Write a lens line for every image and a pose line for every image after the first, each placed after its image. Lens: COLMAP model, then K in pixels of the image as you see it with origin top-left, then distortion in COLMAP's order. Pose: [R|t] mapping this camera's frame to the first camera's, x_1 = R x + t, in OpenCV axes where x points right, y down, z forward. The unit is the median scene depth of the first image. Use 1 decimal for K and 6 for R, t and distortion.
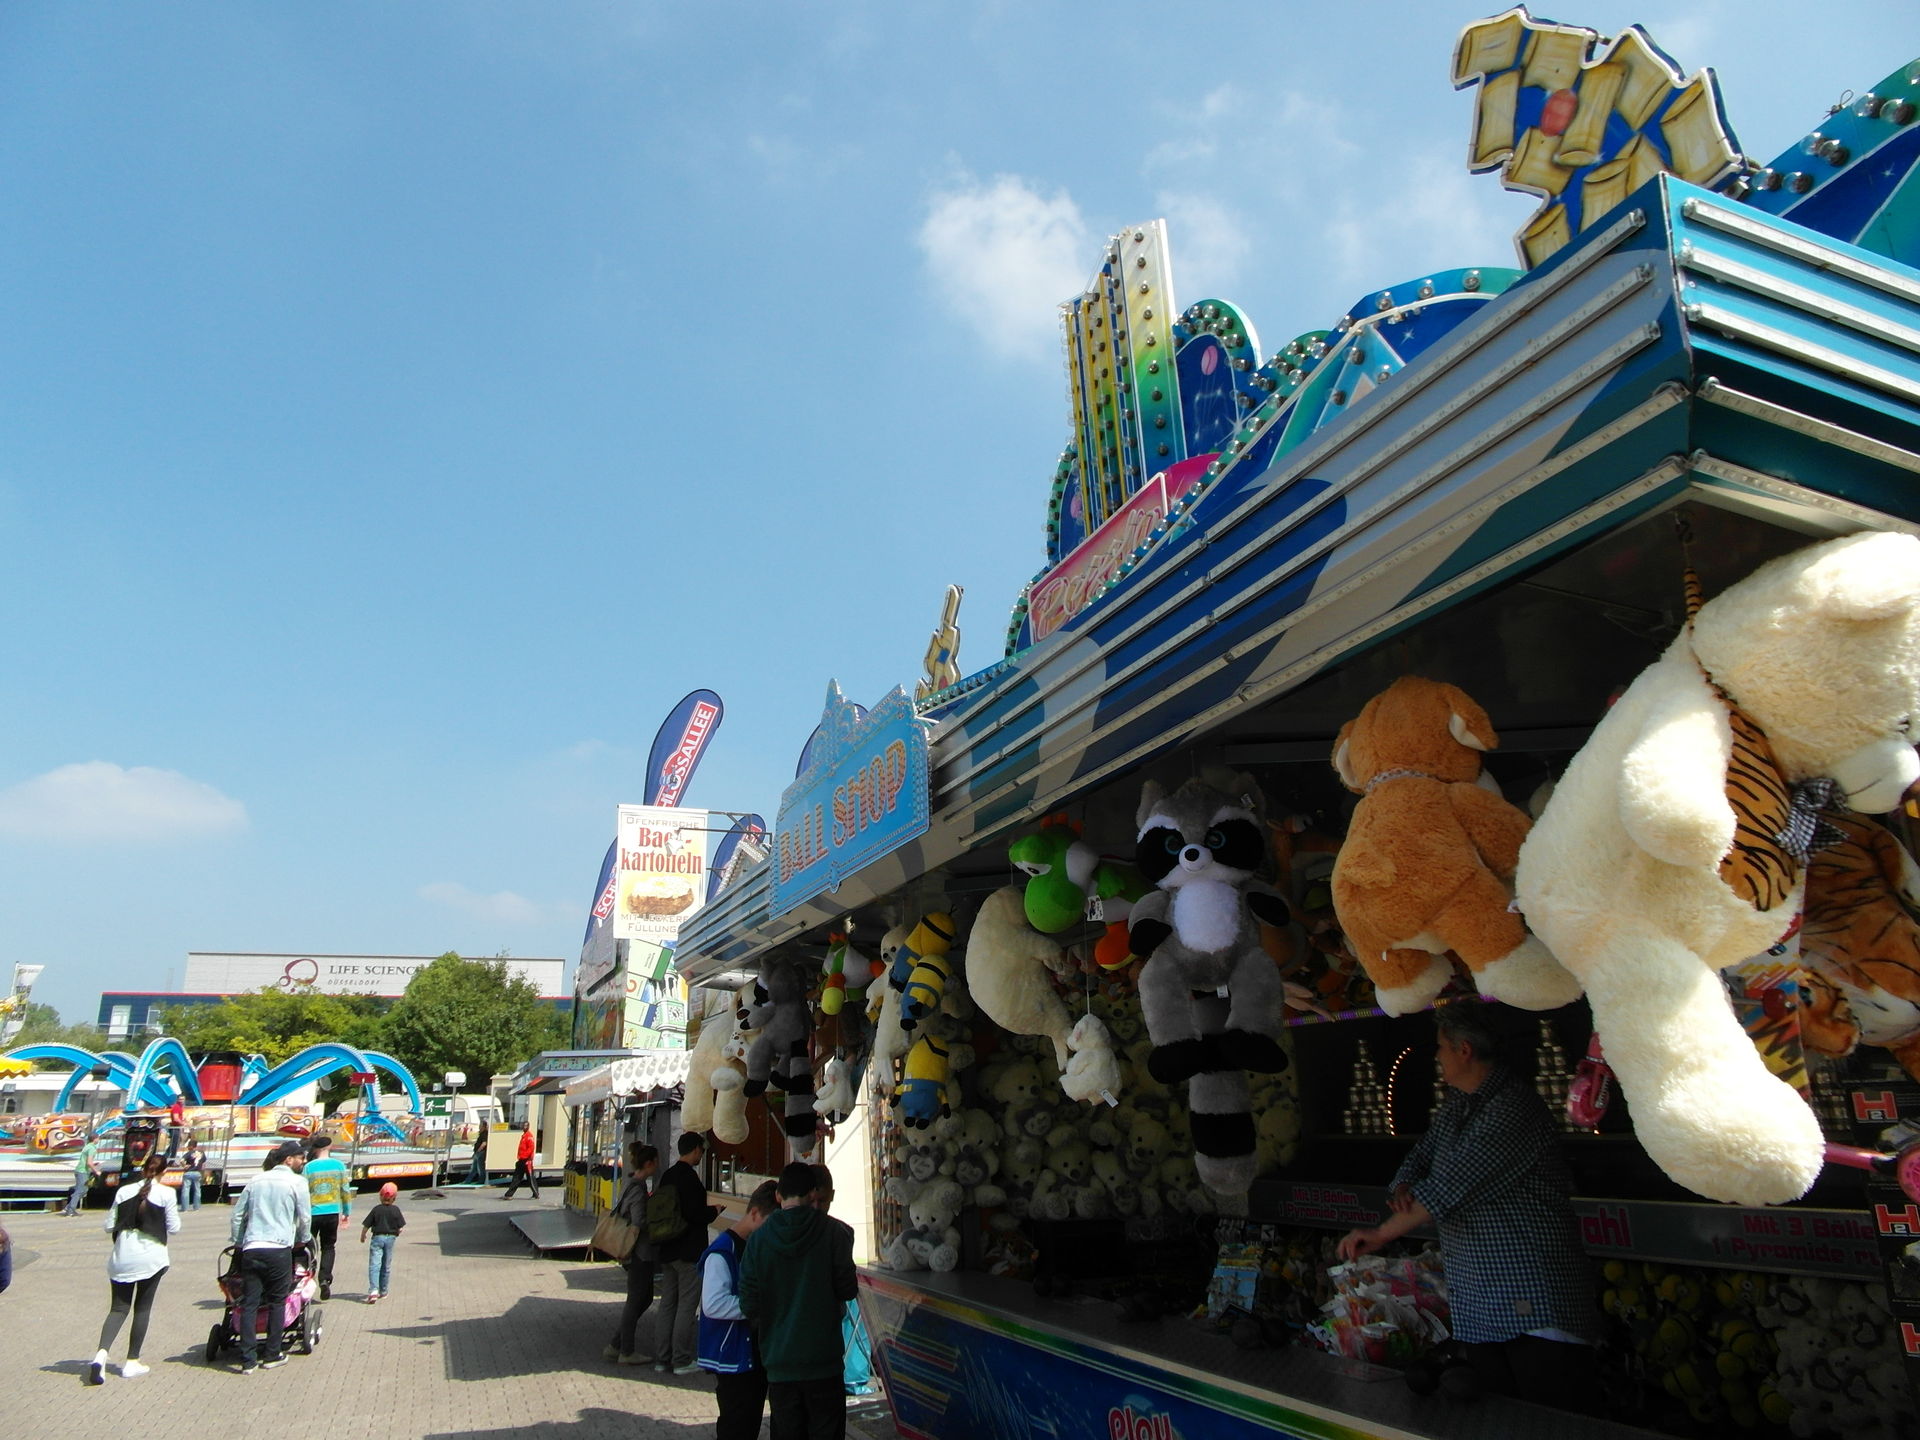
lens RADIAL K [[1254.3, 0, 963.2], [0, 1254.3, 721.2], [0, 0, 1]] dist [0.003420, 0.000146]
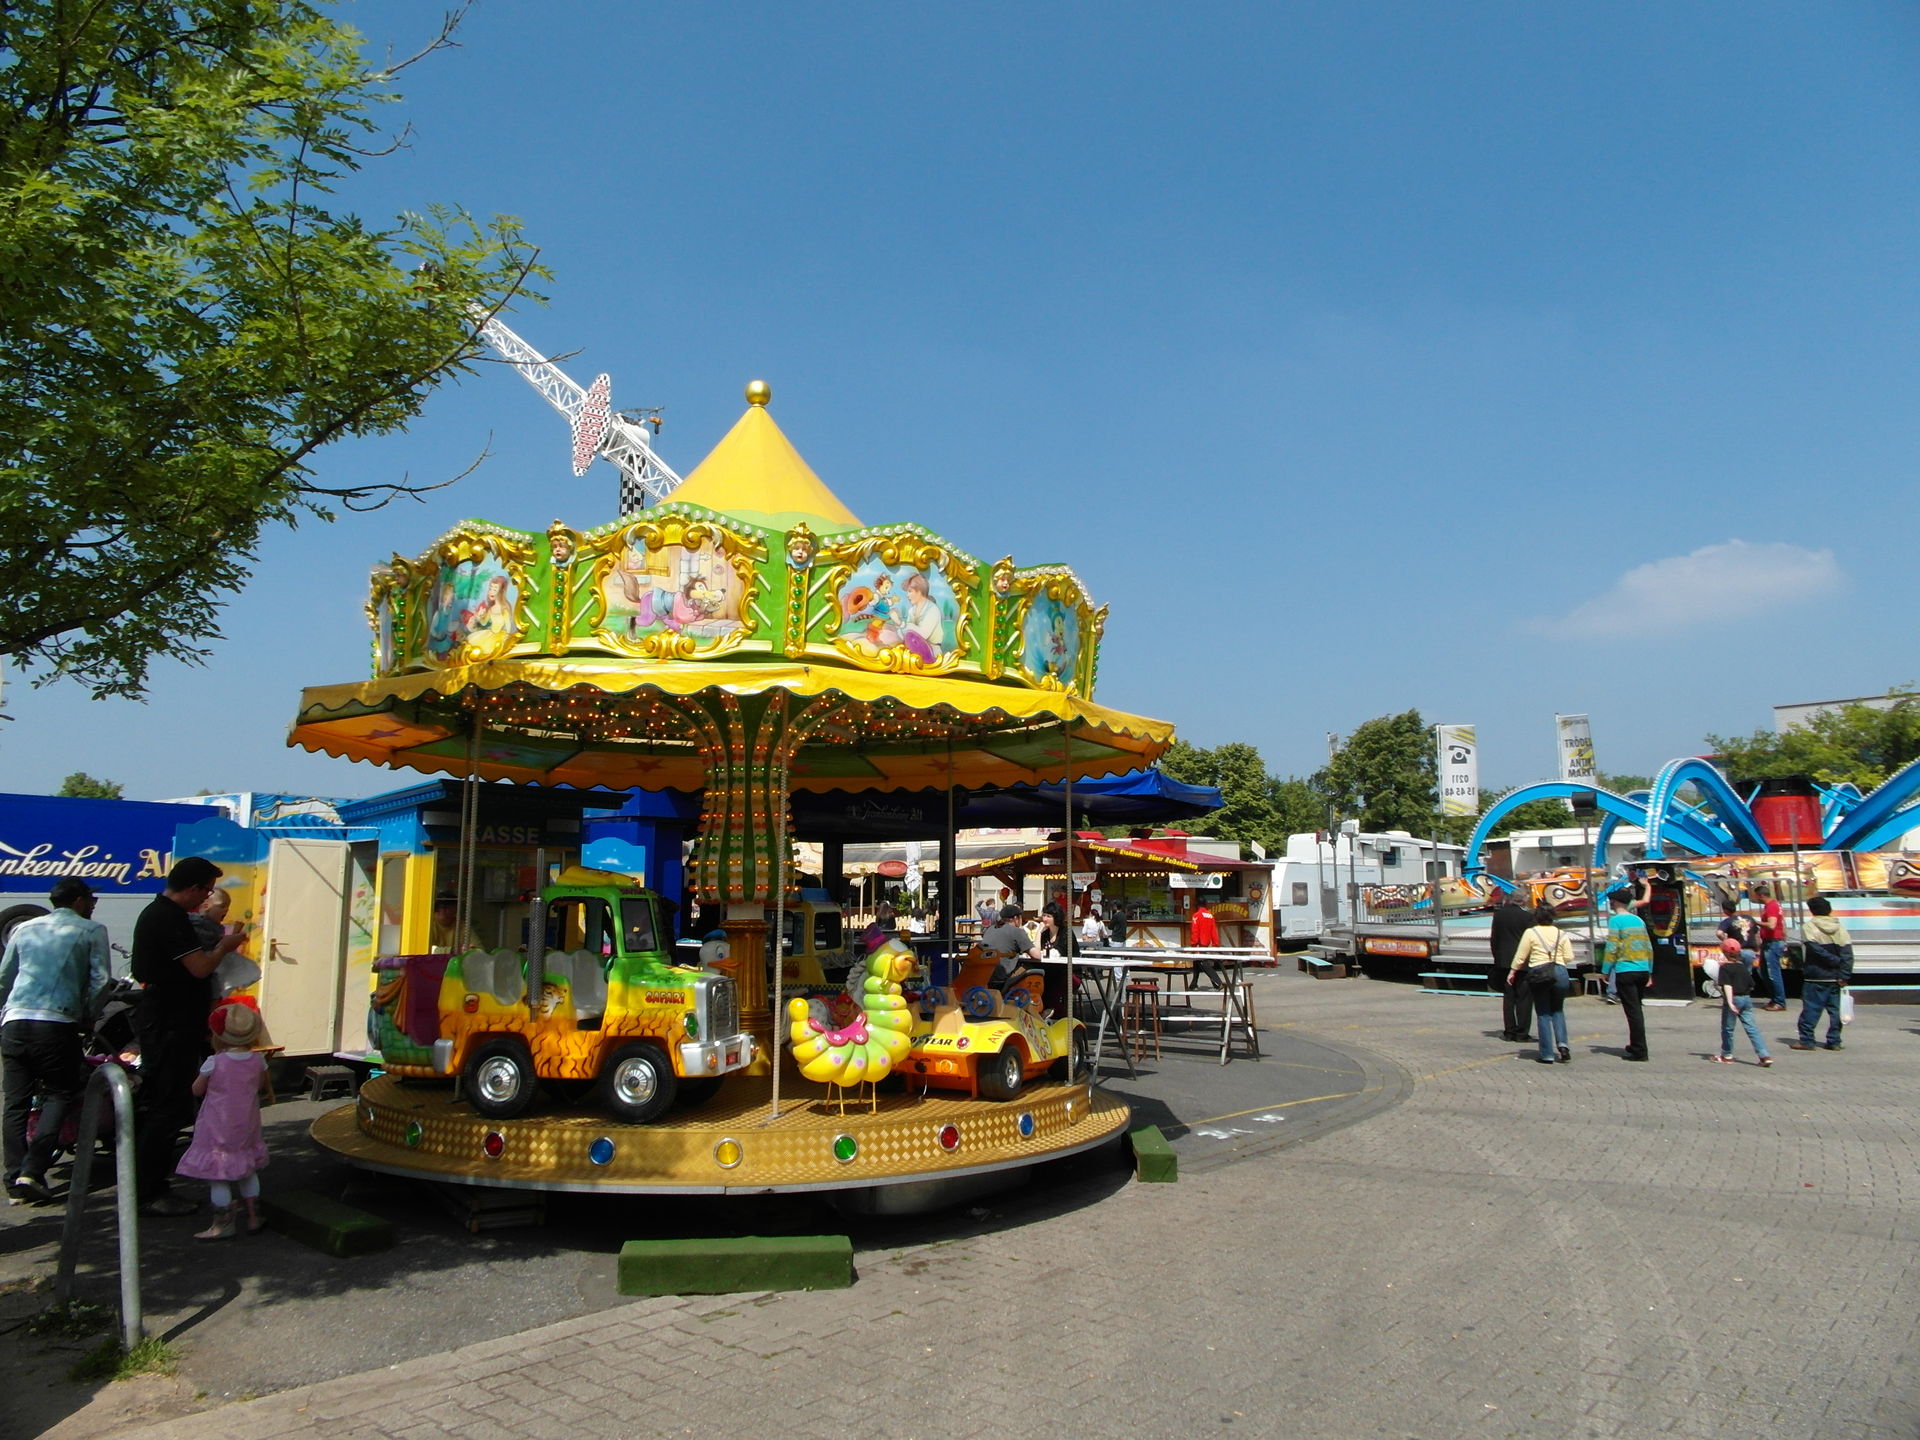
lens RADIAL K [[1296.4, 0, 961.7], [0, 1296.4, 717.8], [0, 0, 1]] dist [-0.006395, -0.001526]
pose [[0.432731, -0.123428, -0.893034, -0.155369], [0.278518, 0.960428, 0.002217, 0.109556], [0.857422, -0.249686, 0.449984, 0.319814]]
